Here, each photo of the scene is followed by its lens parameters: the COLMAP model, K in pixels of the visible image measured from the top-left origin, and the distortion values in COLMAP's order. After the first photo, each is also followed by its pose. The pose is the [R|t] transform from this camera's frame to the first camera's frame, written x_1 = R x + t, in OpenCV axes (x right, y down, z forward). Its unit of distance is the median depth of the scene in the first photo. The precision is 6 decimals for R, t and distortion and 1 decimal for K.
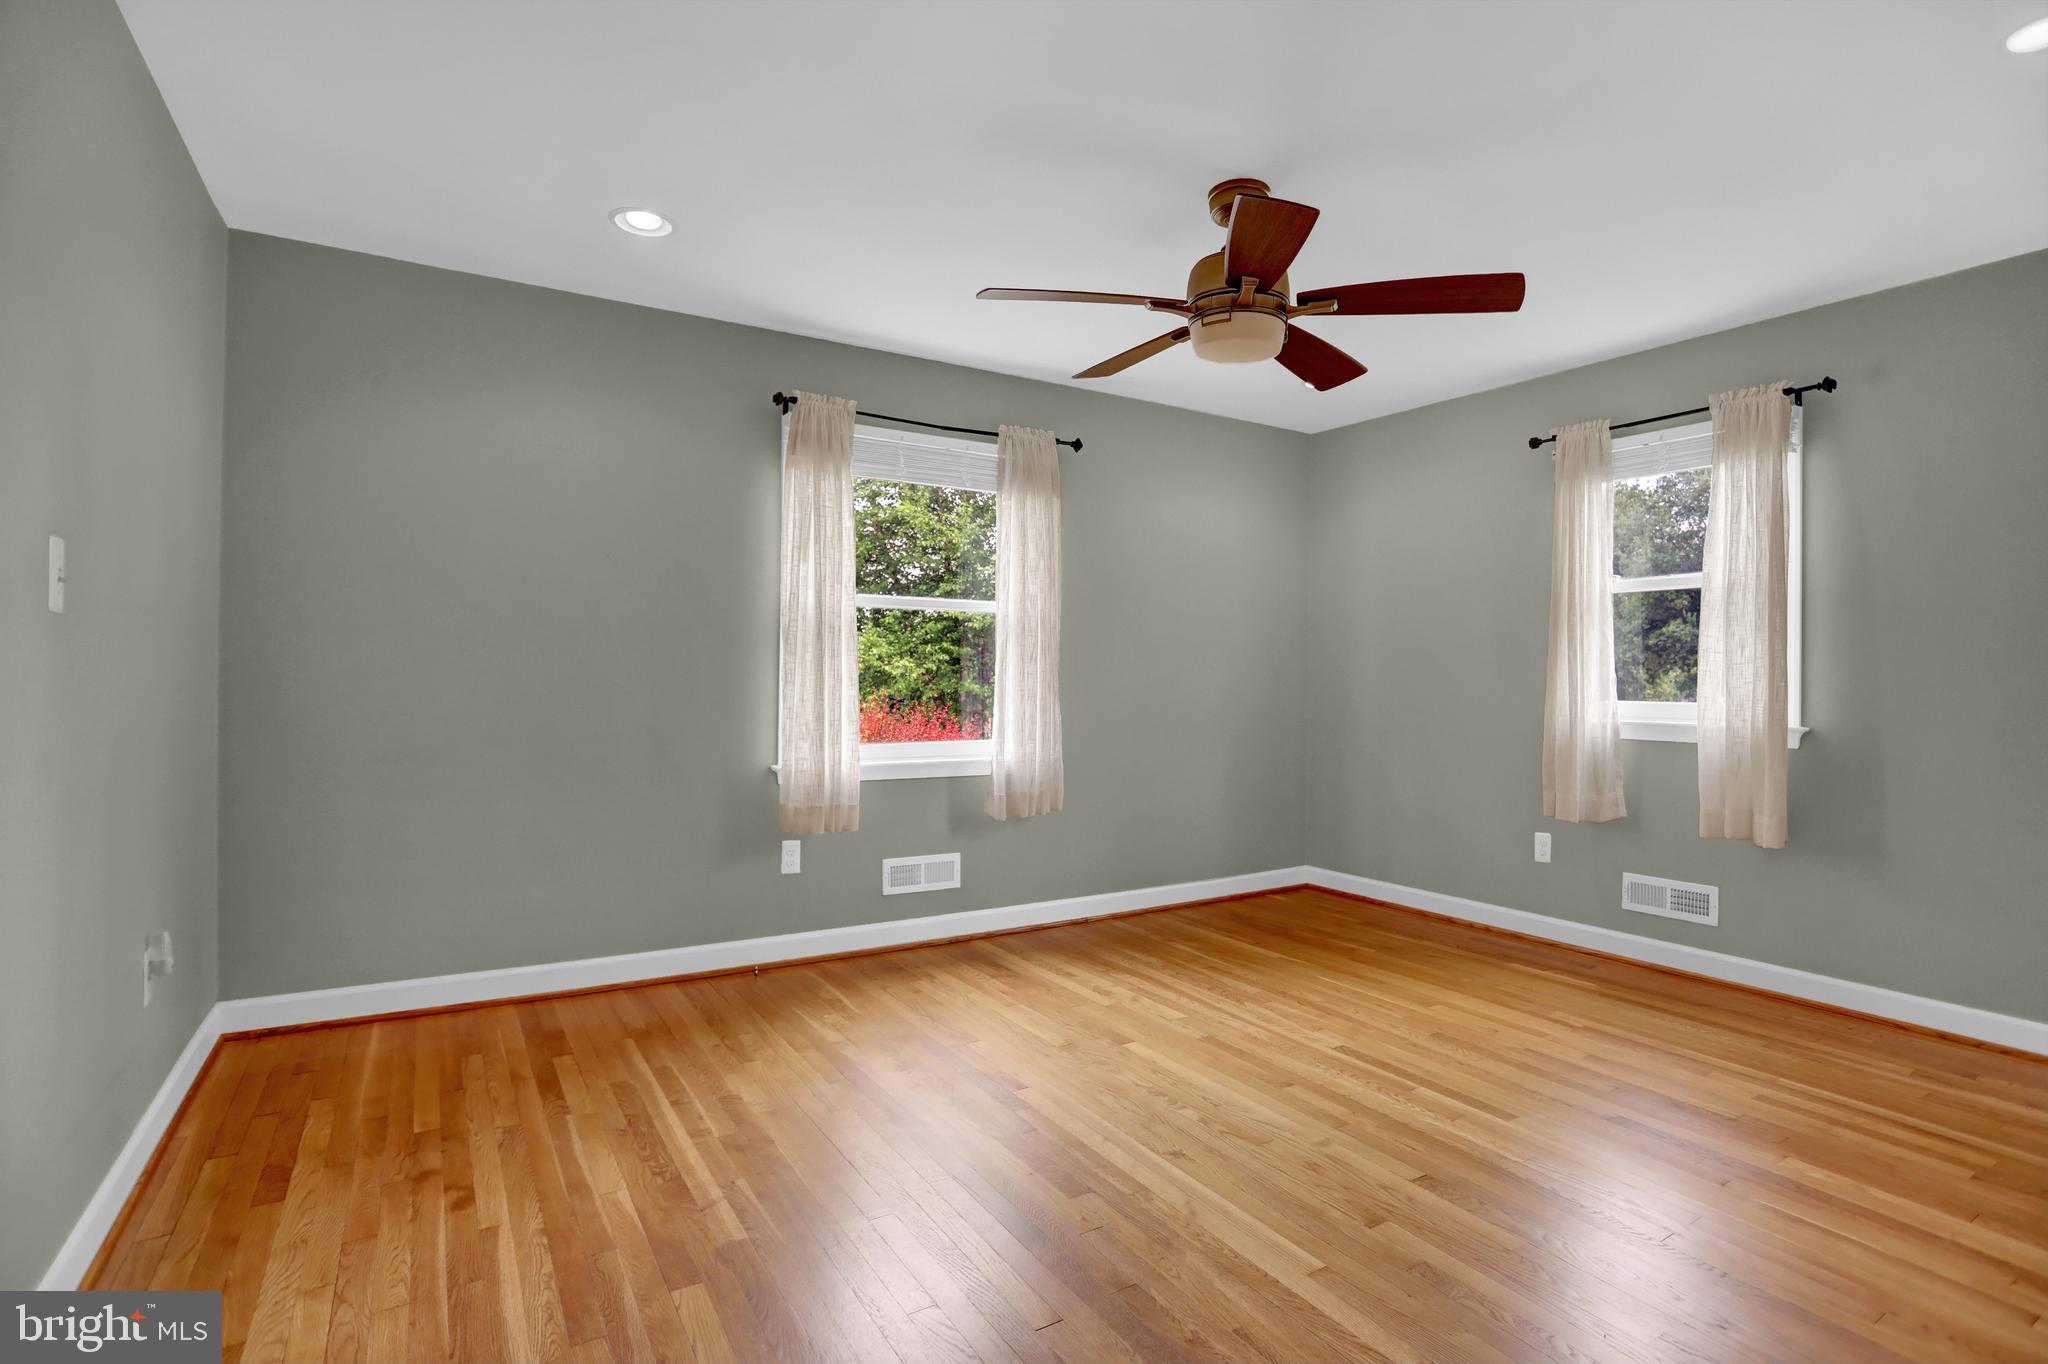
lens RADIAL K [[983.0, 0, 1035.7], [0, 983.0, 678.6], [0, 0, 1]] dist [-0.077951, 0.037641]
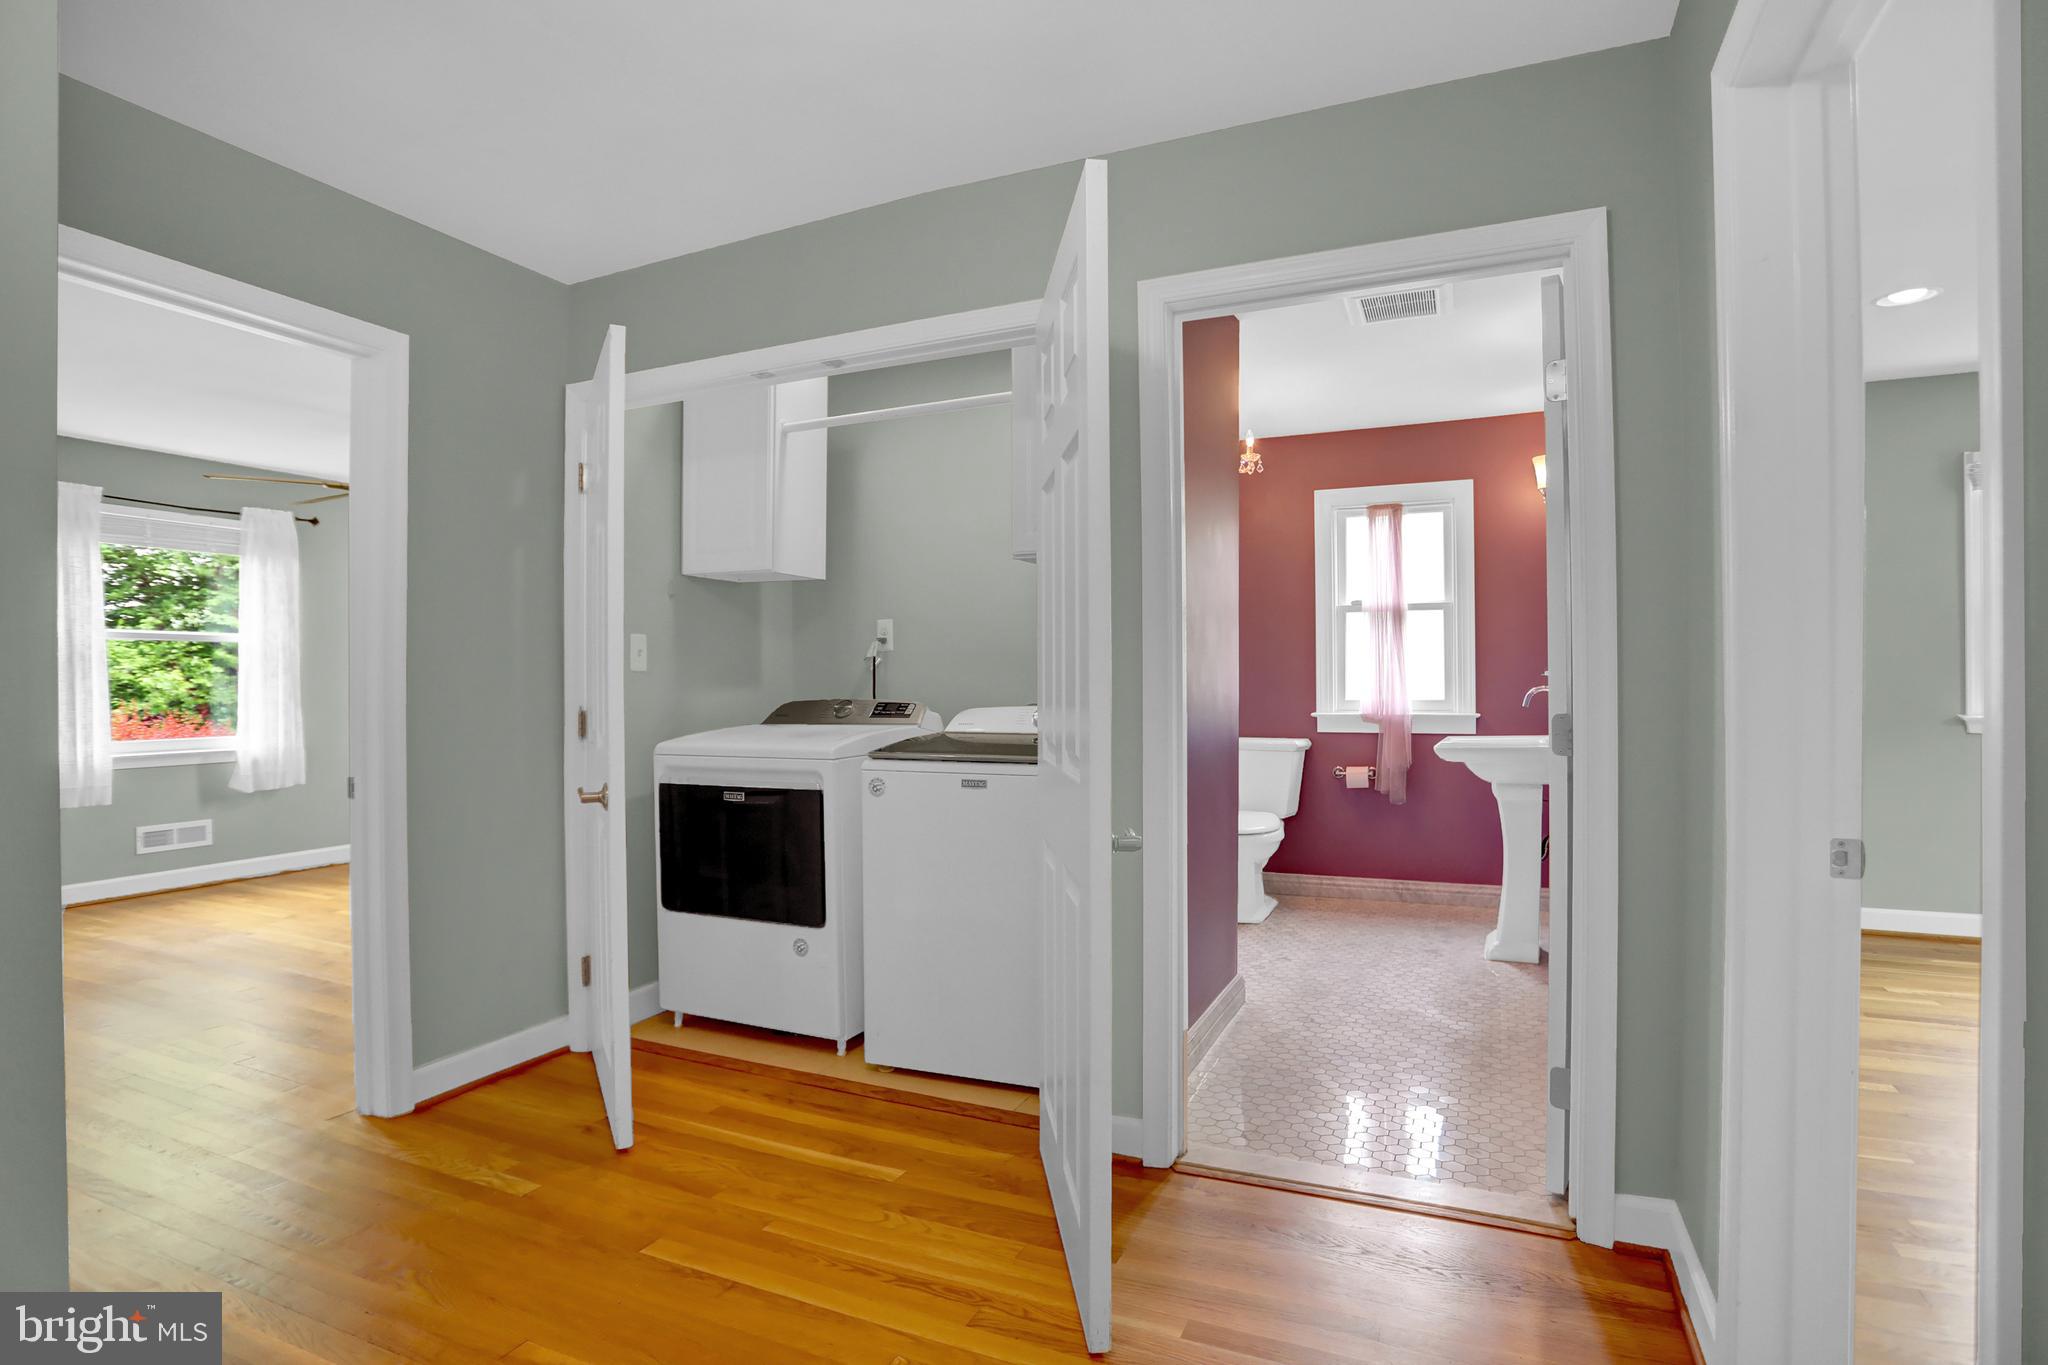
lens RADIAL K [[983.0, 0, 1035.7], [0, 983.0, 679.1], [0, 0, 1]] dist [-0.077951, 0.037641]
pose [[0.820327, -0.016317, 0.571662, 0.113396], [0.017688, 0.999839, 0.003157, -0.001187], [-0.571621, 0.007522, 0.820483, -0.732471]]
